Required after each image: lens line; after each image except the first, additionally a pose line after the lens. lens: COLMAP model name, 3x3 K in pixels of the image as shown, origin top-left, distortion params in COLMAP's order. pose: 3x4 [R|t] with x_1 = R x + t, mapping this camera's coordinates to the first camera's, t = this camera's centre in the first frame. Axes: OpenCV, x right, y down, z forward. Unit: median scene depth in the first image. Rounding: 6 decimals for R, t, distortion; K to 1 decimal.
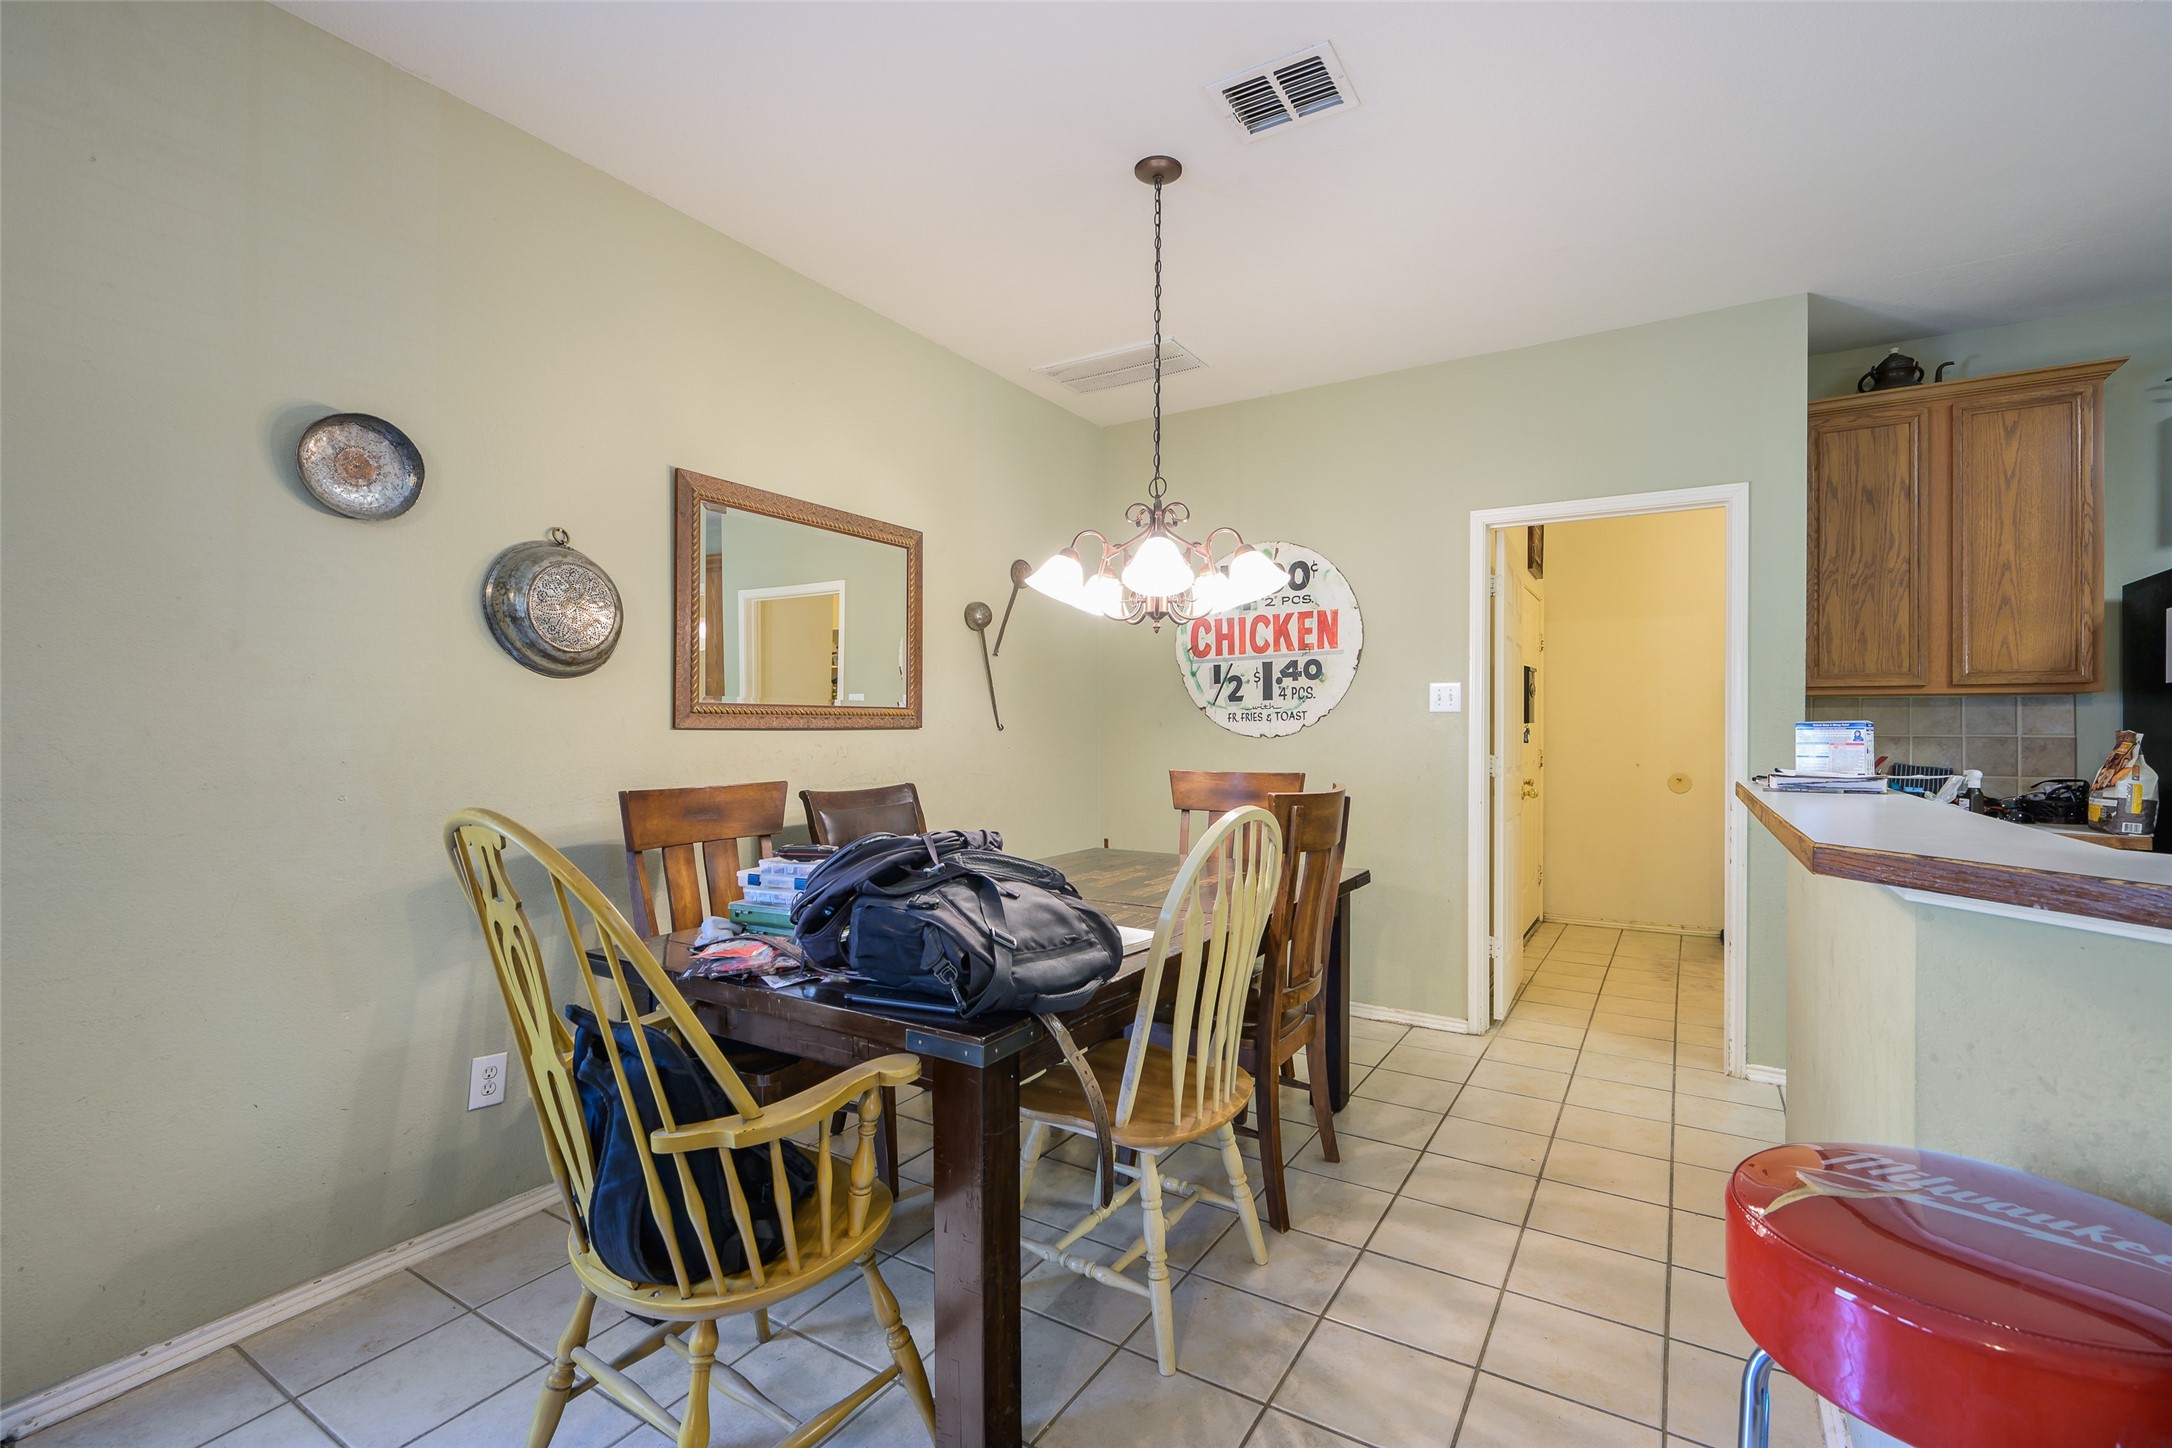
lens RADIAL K [[942.6, 0, 1091.4], [0, 942.6, 723.2], [0, 0, 1]] dist [-0.002320, 0.000165]
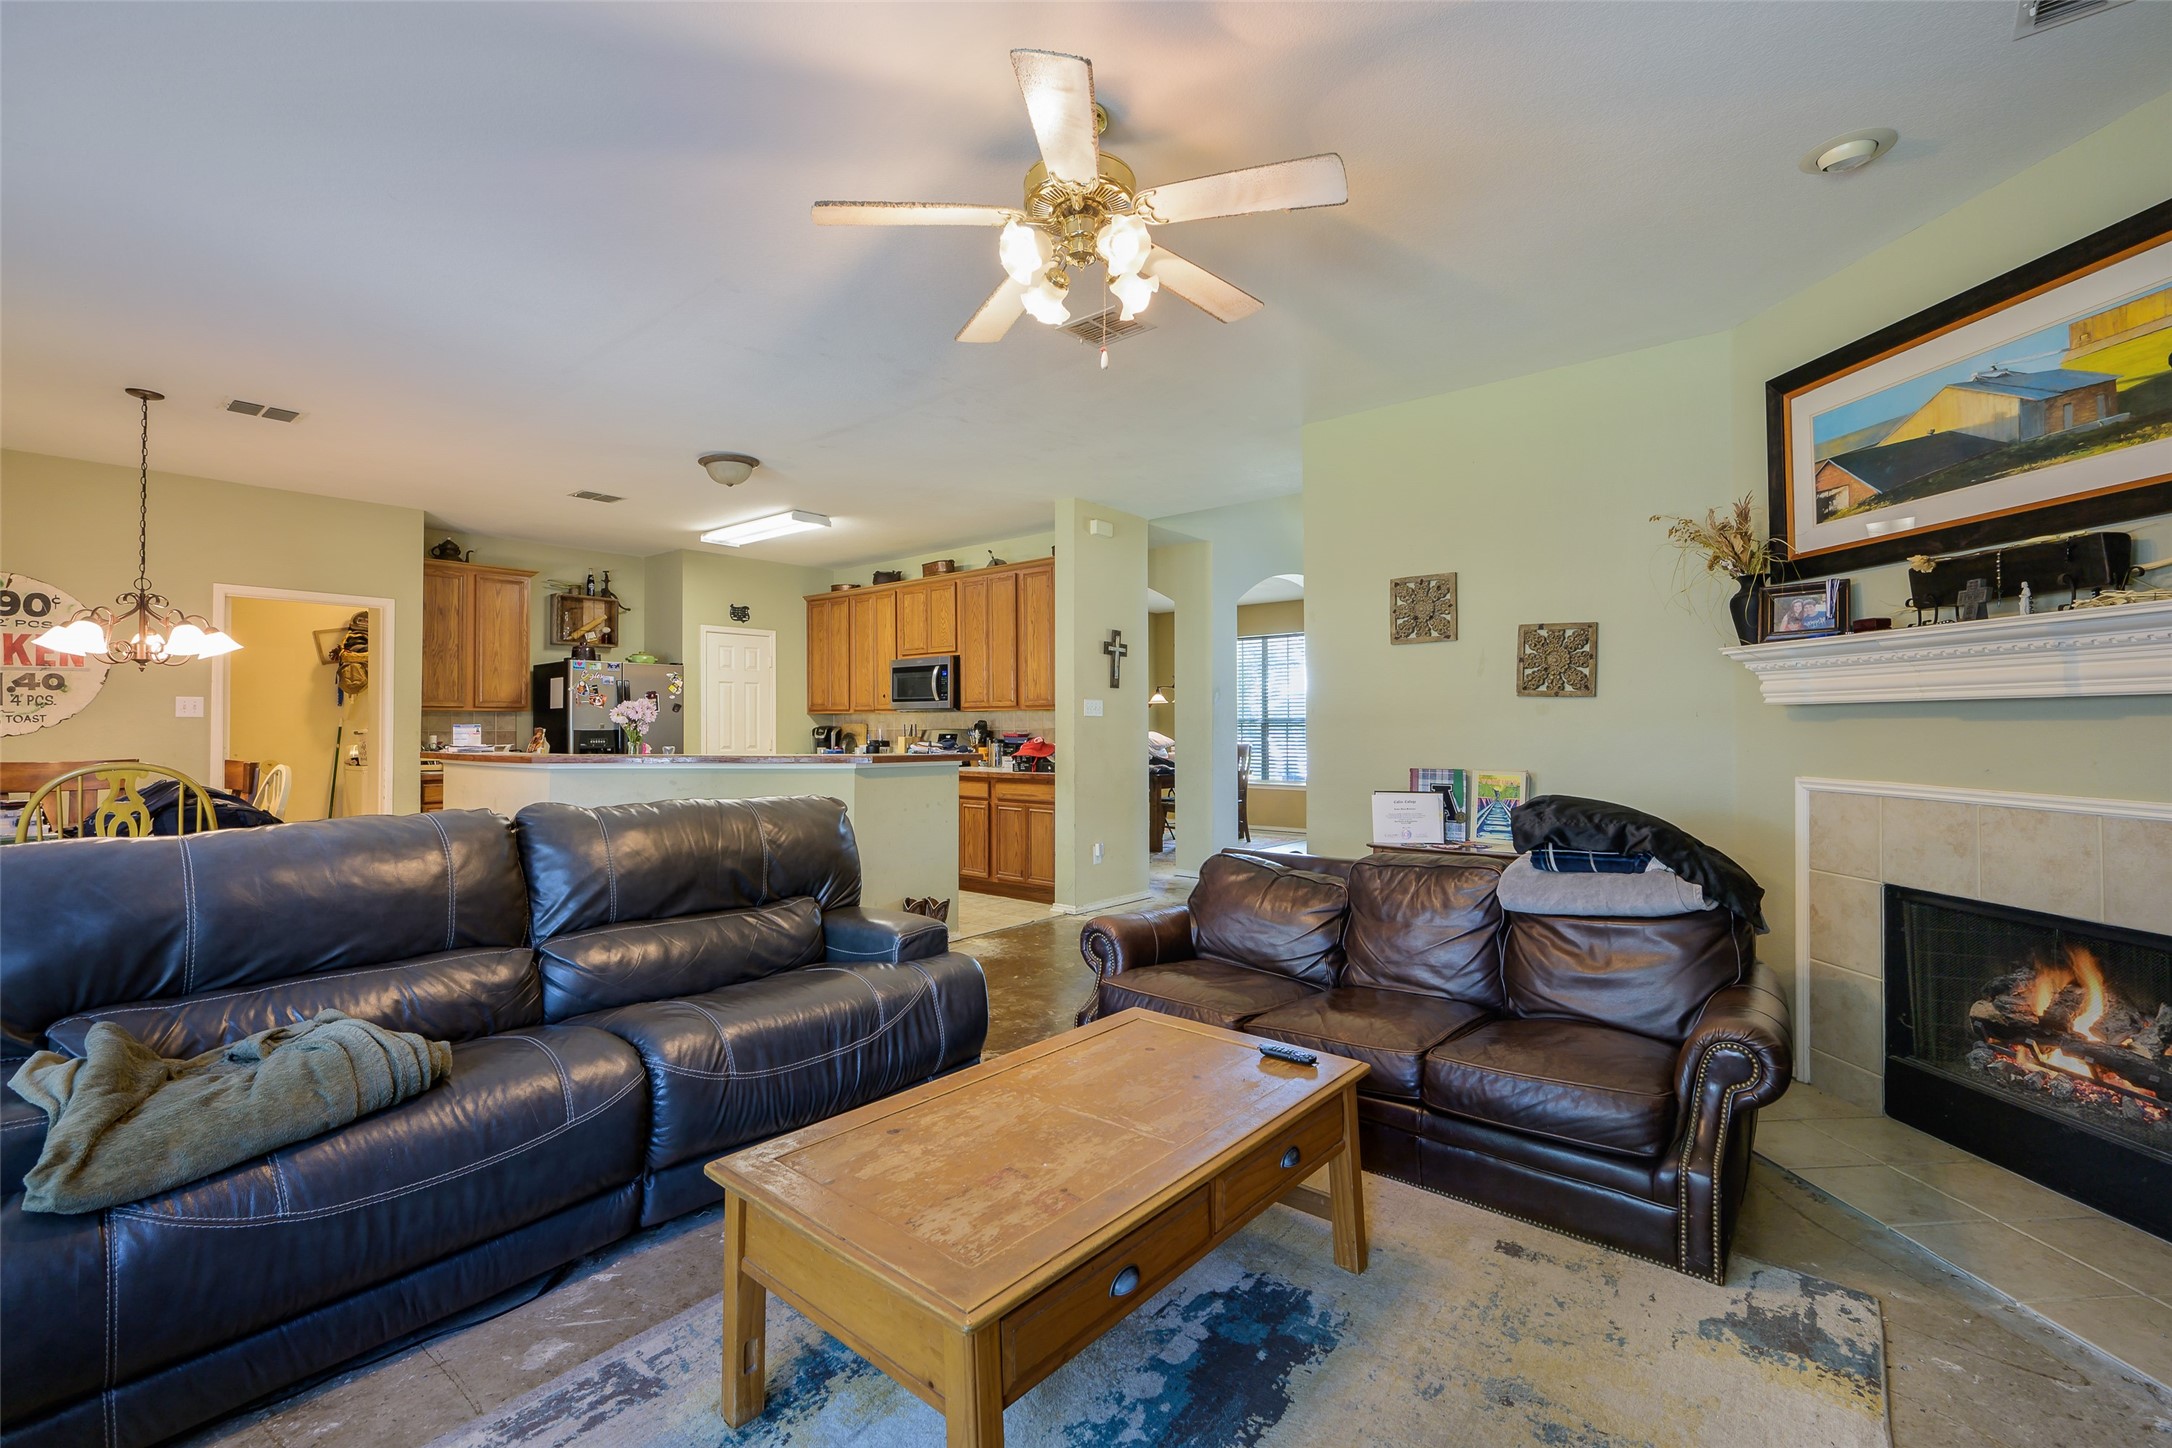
lens RADIAL K [[987.1, 0, 1078.6], [0, 987.1, 710.8], [0, 0, 1]] dist [-0.001808, 0.000159]
pose [[0.165701, 0.012843, 0.986092, -0.901011], [-0.001043, 0.999917, -0.012848, -0.003331], [-0.986175, 0.001101, 0.165701, -0.609089]]
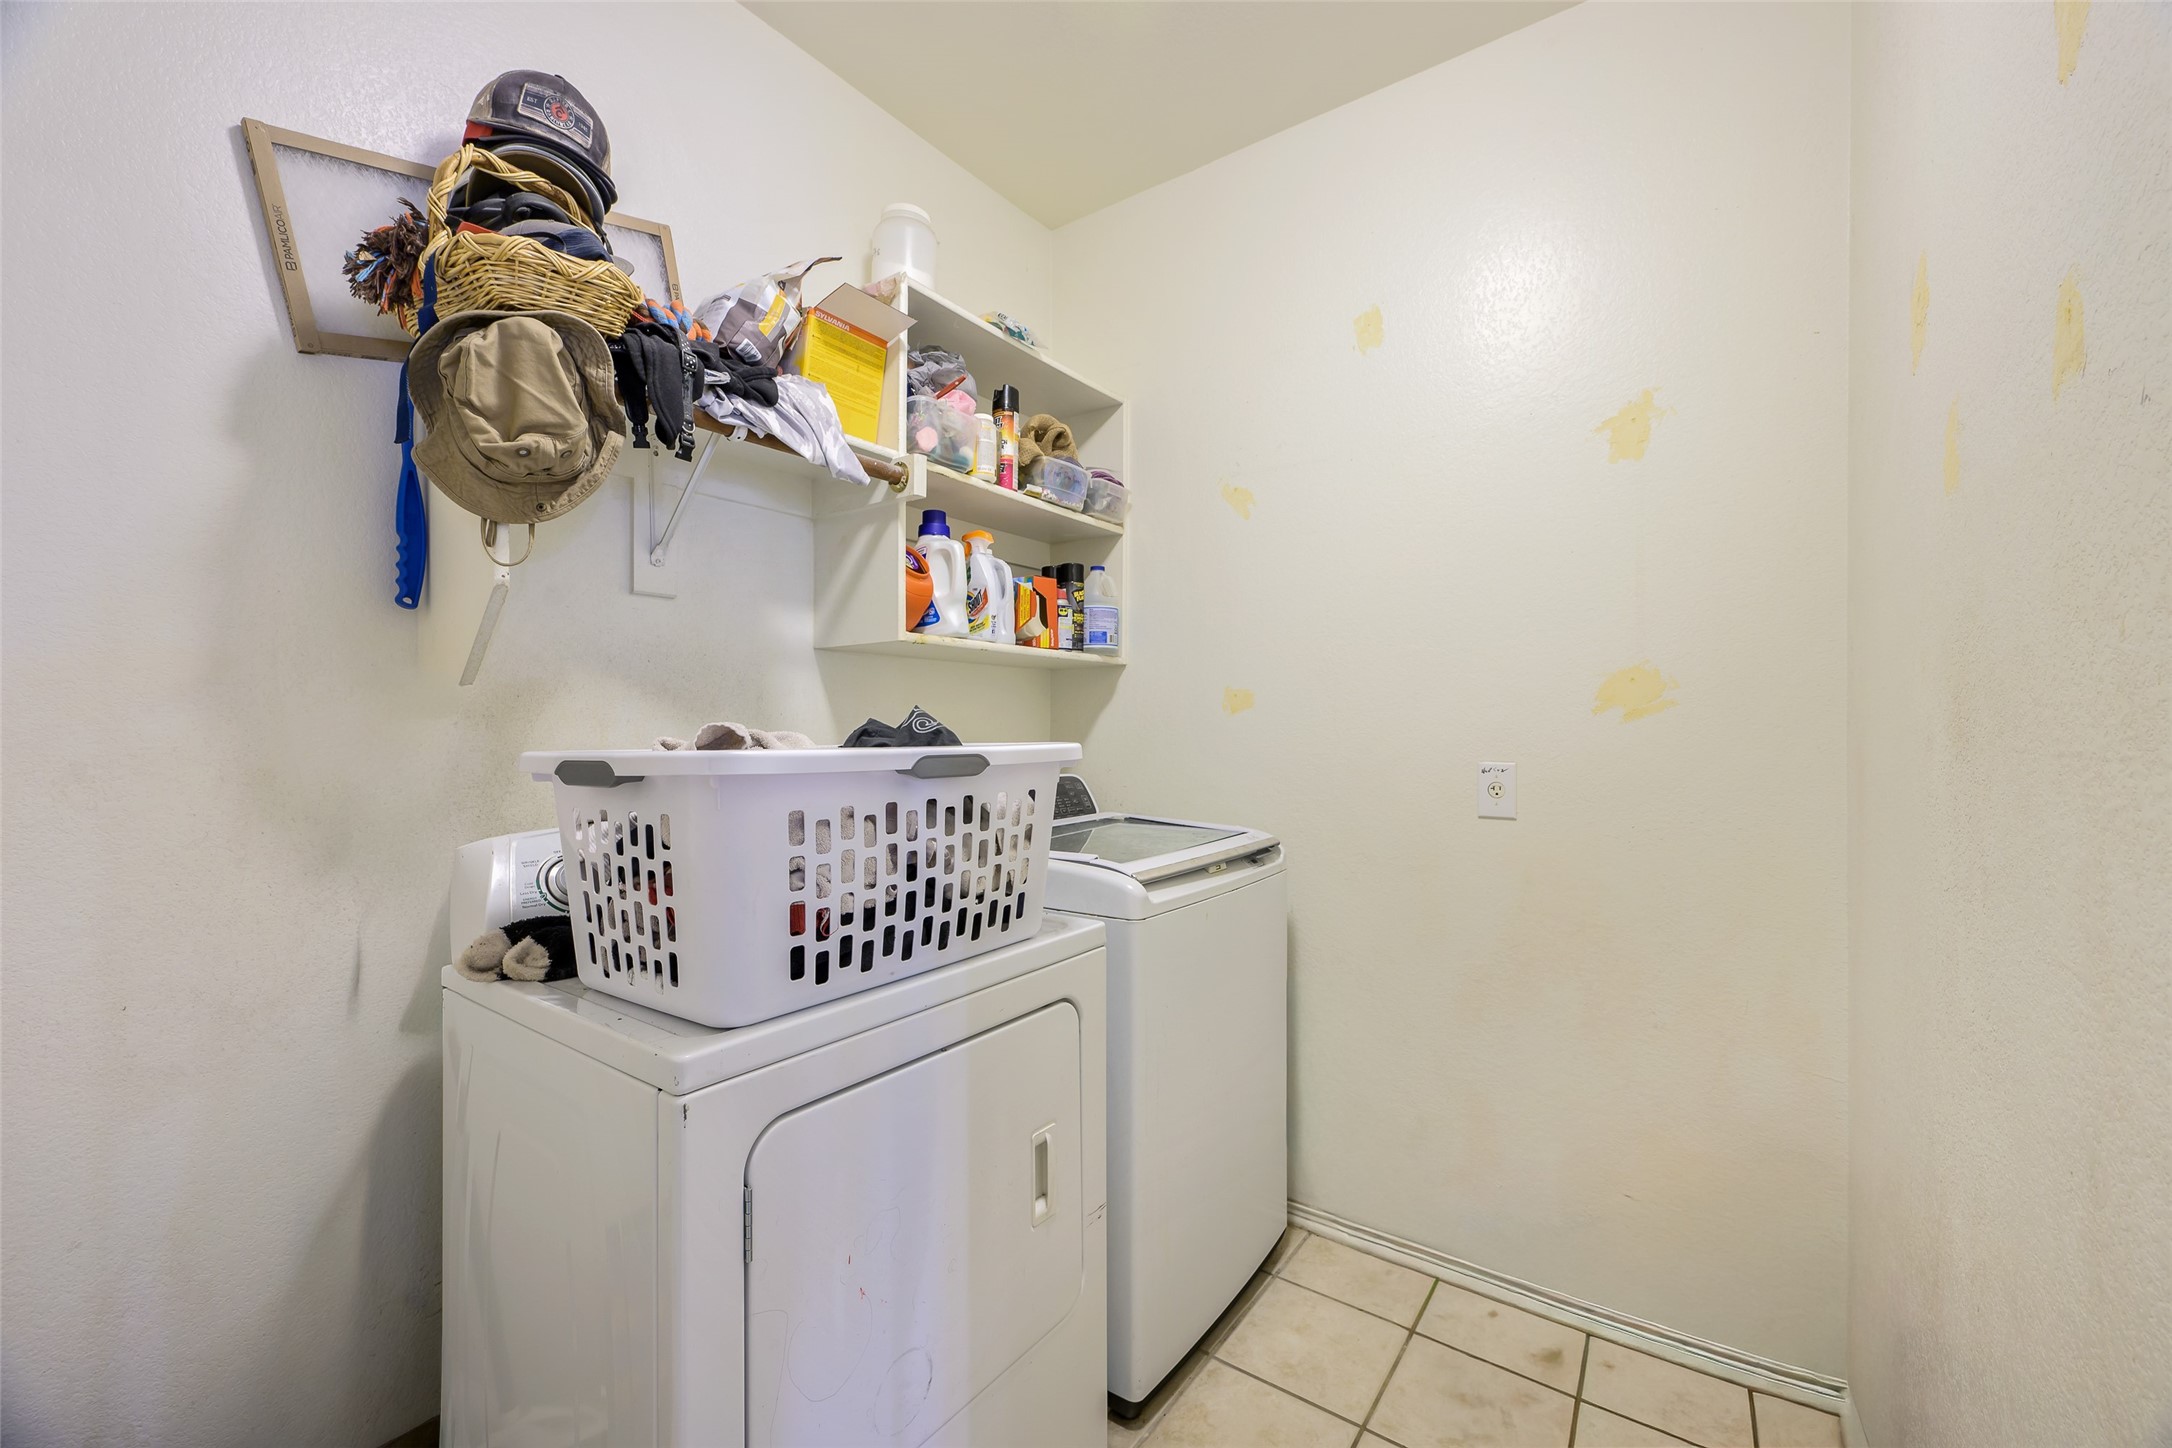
lens RADIAL K [[867.8, 0, 1110.7], [0, 867.8, 753.6], [0, 0, 1]] dist [-0.000096, -0.000055]
pose [[0.057978, -0.006405, 0.998297, 0.679770], [-0.006468, 0.999956, 0.006791, 0.012866], [-0.998297, -0.006850, 0.057934, 1.095512]]
